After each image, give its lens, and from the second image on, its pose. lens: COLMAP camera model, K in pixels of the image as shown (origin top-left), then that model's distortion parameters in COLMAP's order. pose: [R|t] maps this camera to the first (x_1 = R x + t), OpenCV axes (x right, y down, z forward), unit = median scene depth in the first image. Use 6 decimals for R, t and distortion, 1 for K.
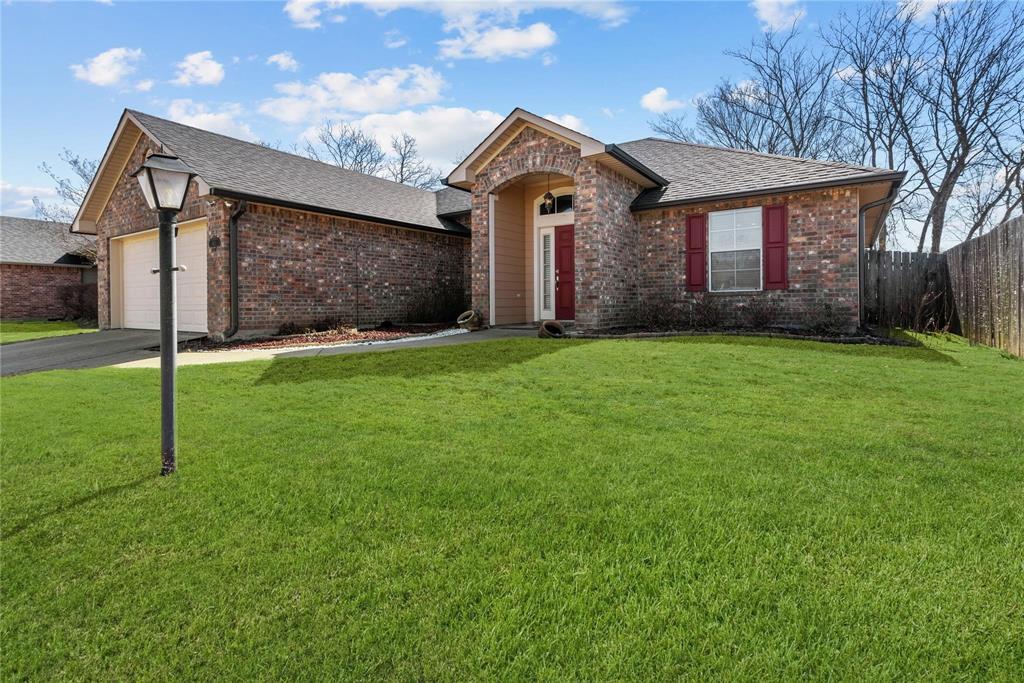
lens RADIAL K [[463.8, 0, 523.1], [0, 463.8, 299.2], [0, 0, 1]] dist [0.021965, -0.003080]
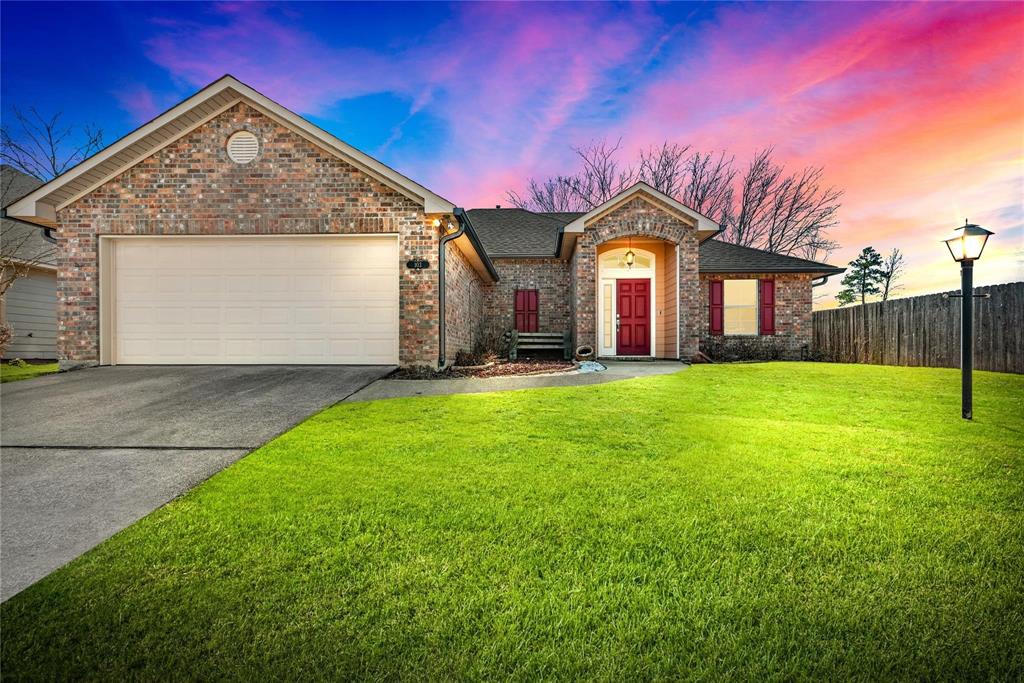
lens RADIAL K [[463.8, 0, 510.8], [0, 463.8, 344.4], [0, 0, 1]] dist [0.021965, -0.003080]
pose [[0.858635, 0.021450, 0.512139, -0.835898], [-0.013309, 0.999720, -0.019559, 0.044661], [-0.512415, 0.009978, 0.858680, 0.108344]]
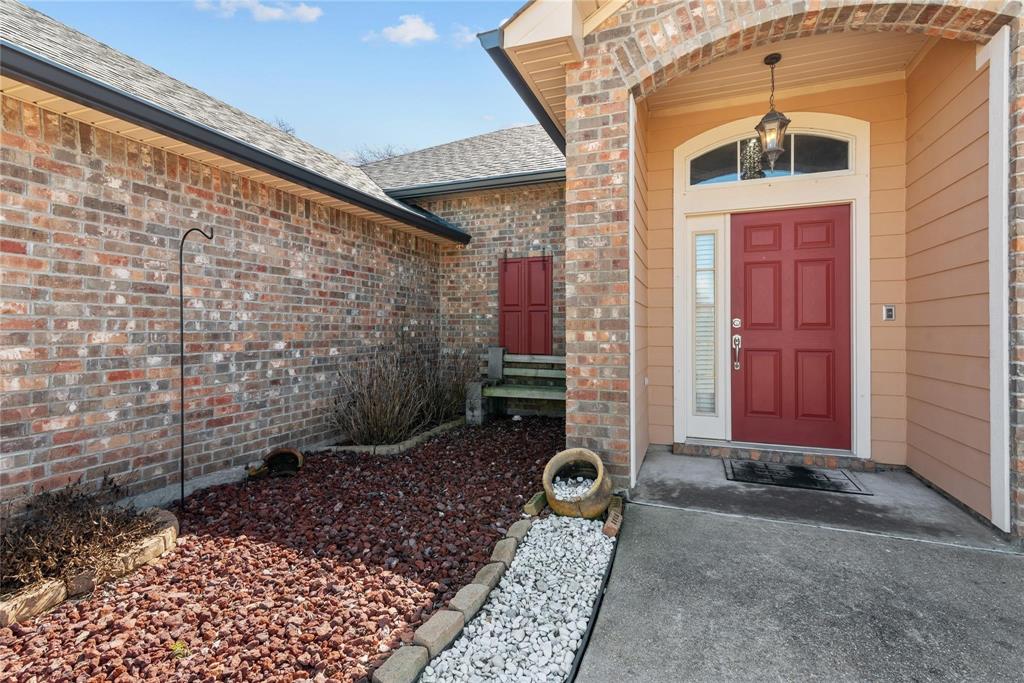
lens RADIAL K [[463.8, 0, 517.4], [0, 463.8, 327.3], [0, 0, 1]] dist [0.021965, -0.003080]
pose [[0.973172, 0.011154, 0.229807, -0.223603], [-0.011861, 0.999928, 0.001694, -0.057524], [-0.229772, -0.004374, 0.973235, 0.682835]]
